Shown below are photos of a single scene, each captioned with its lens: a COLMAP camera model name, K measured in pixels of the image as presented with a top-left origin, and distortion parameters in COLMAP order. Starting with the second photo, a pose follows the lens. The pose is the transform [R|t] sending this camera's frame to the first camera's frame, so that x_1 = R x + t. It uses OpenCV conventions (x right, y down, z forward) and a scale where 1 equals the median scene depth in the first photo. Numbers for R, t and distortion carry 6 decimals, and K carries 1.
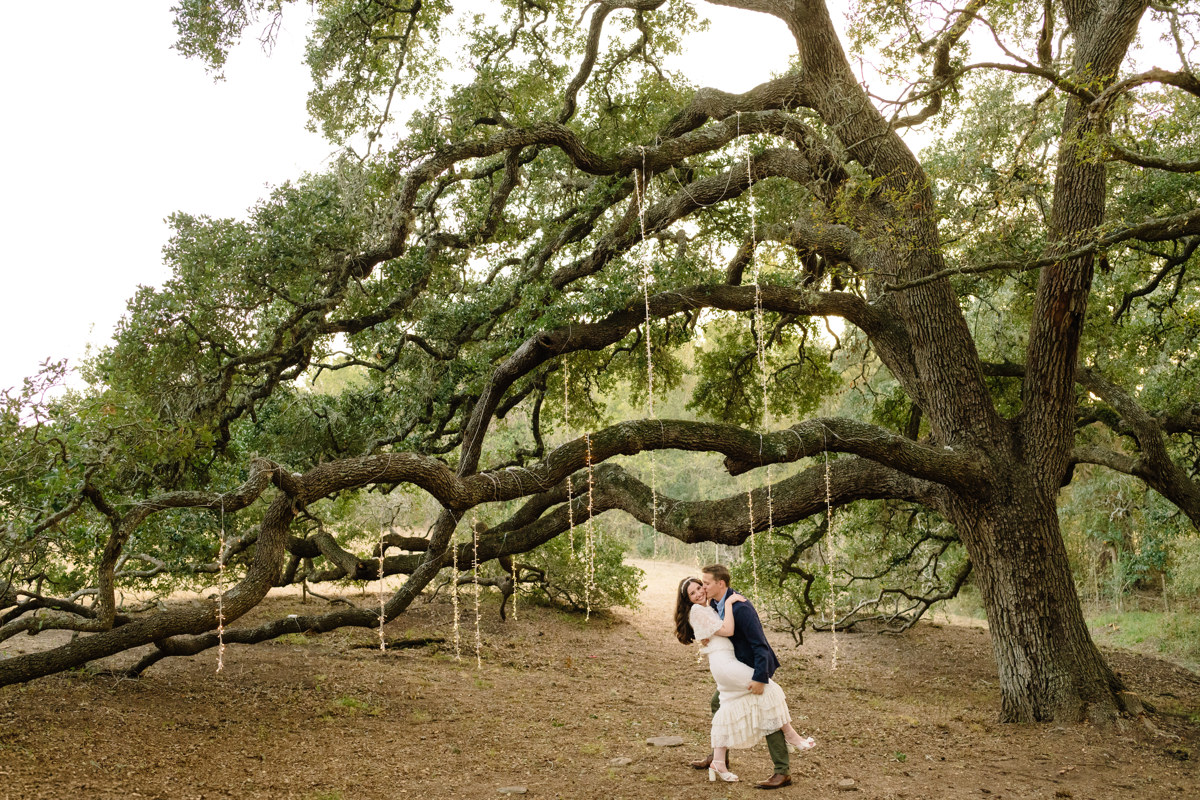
lens RADIAL K [[1169.0, 0, 617.9], [0, 1169.0, 394.6], [0, 0, 1]] dist [-0.002067, -0.000899]
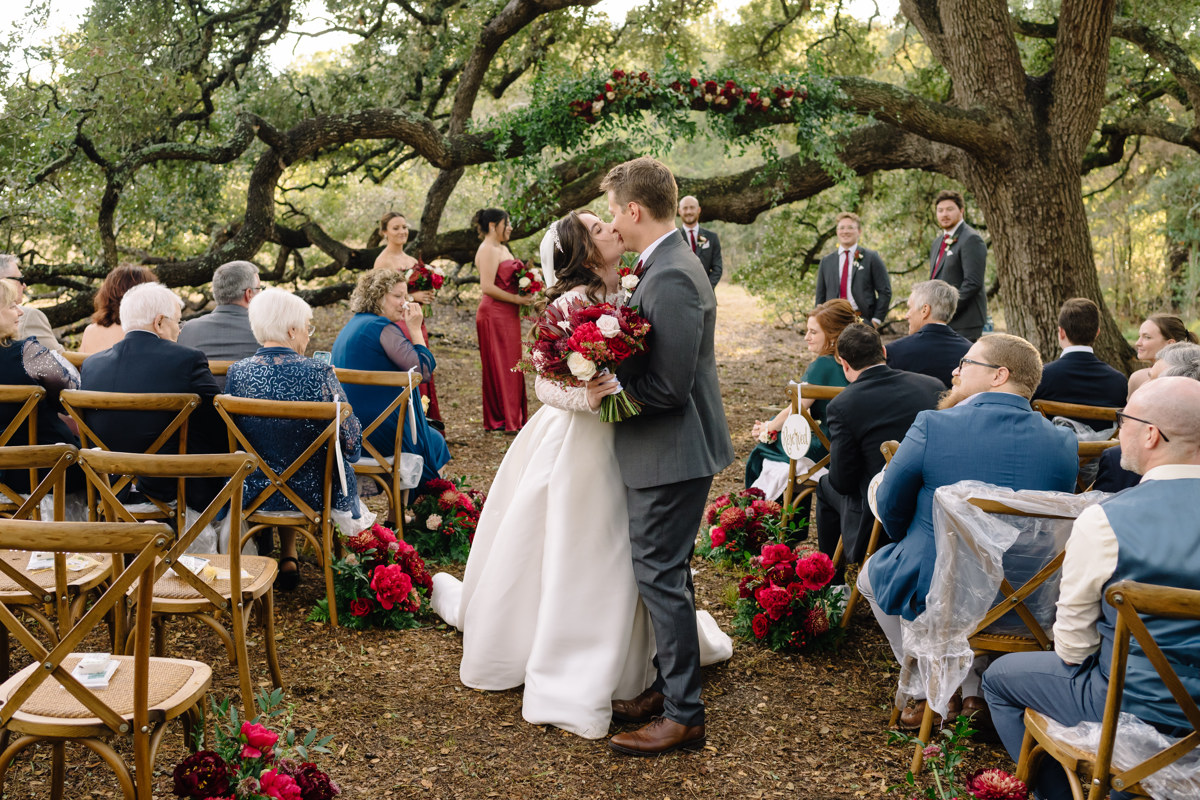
lens RADIAL K [[1298.7, 0, 580.7], [0, 1298.7, 396.1], [0, 0, 1]] dist [-0.001597, -0.010032]
pose [[0.998913, -0.005179, -0.046322, 0.014162], [0.015673, 0.973262, 0.229161, 0.019228], [0.043897, -0.229637, 0.972286, -0.055725]]
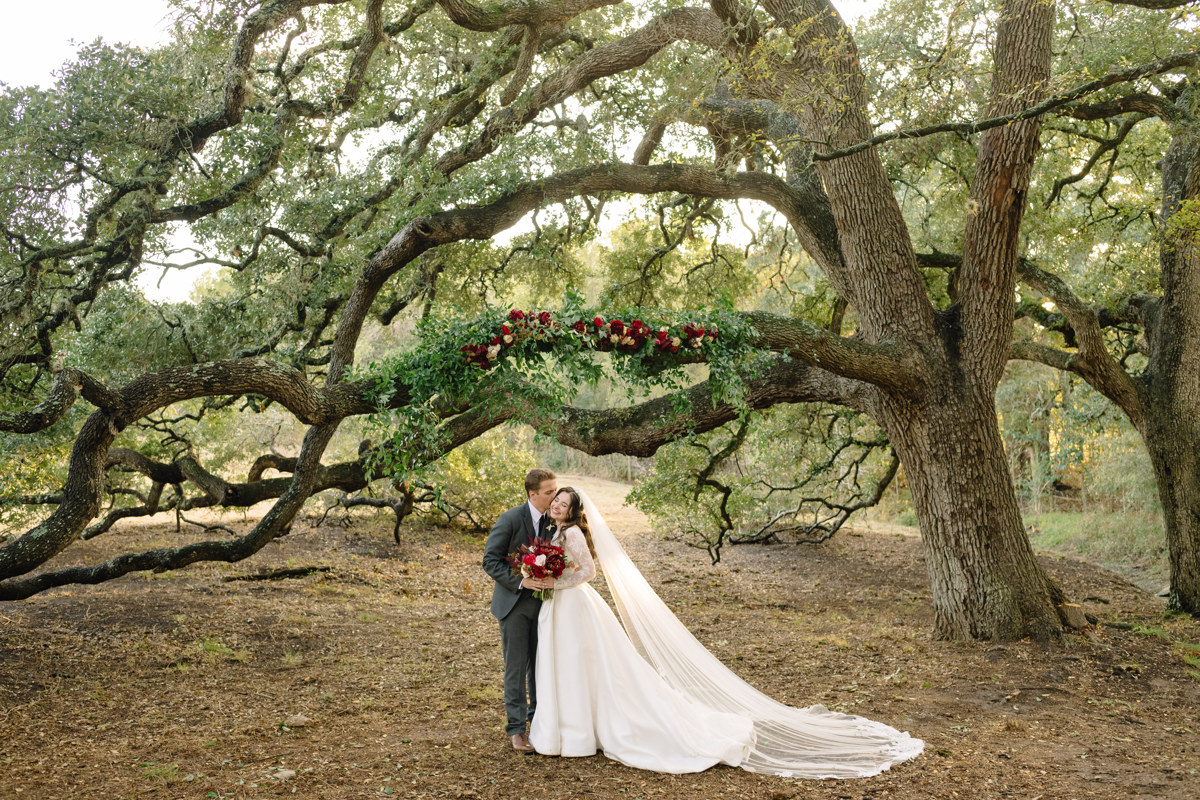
lens RADIAL K [[1222.7, 0, 600.0], [0, 1222.7, 400.0], [0, 0, 1]] dist [-0.007603, -0.005782]
pose [[0.997864, -0.022632, 0.061272, 0.007358], [0.017732, 0.996687, 0.079373, 0.007664], [-0.062865, -0.078117, 0.994960, 0.053325]]
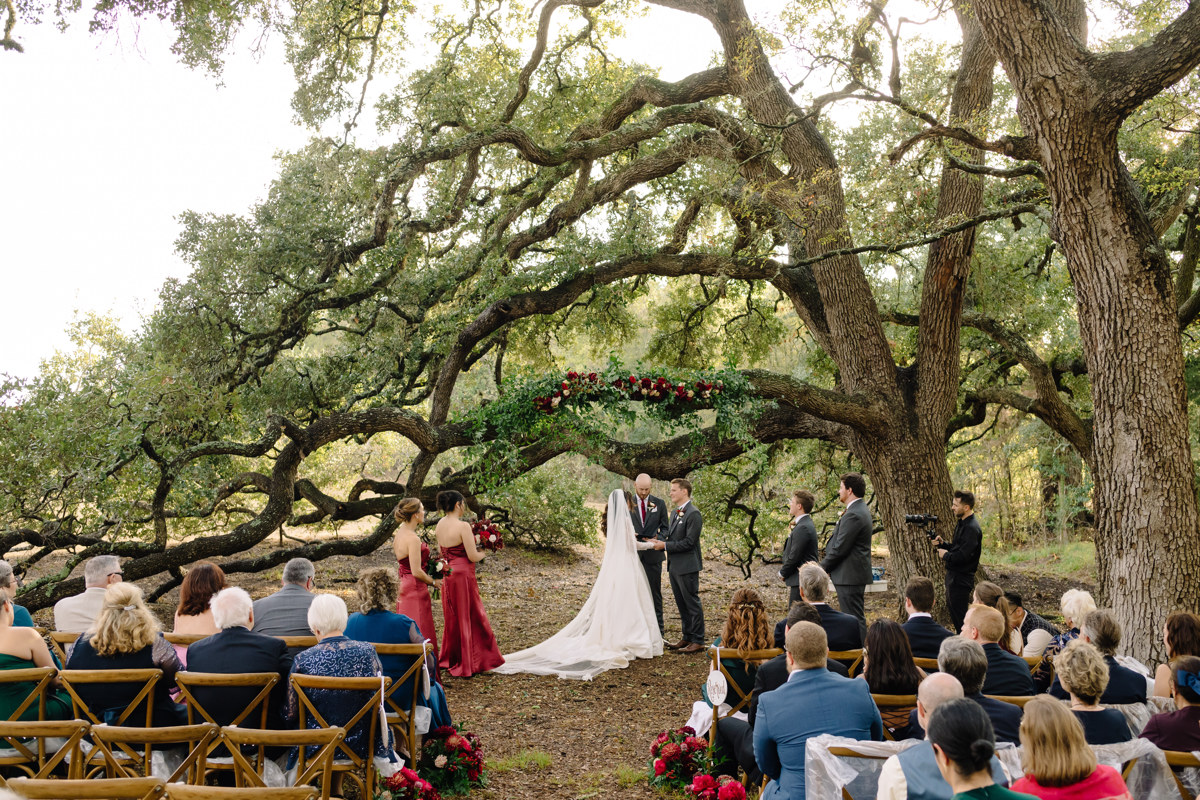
lens RADIAL K [[1169.0, 0, 617.9], [0, 1169.0, 394.6], [0, 0, 1]] dist [-0.002067, -0.000899]
pose [[0.999430, -0.015854, 0.029800, 0.010520], [0.014503, 0.998881, 0.045019, -0.006774], [-0.030480, -0.044561, 0.998542, -0.113258]]
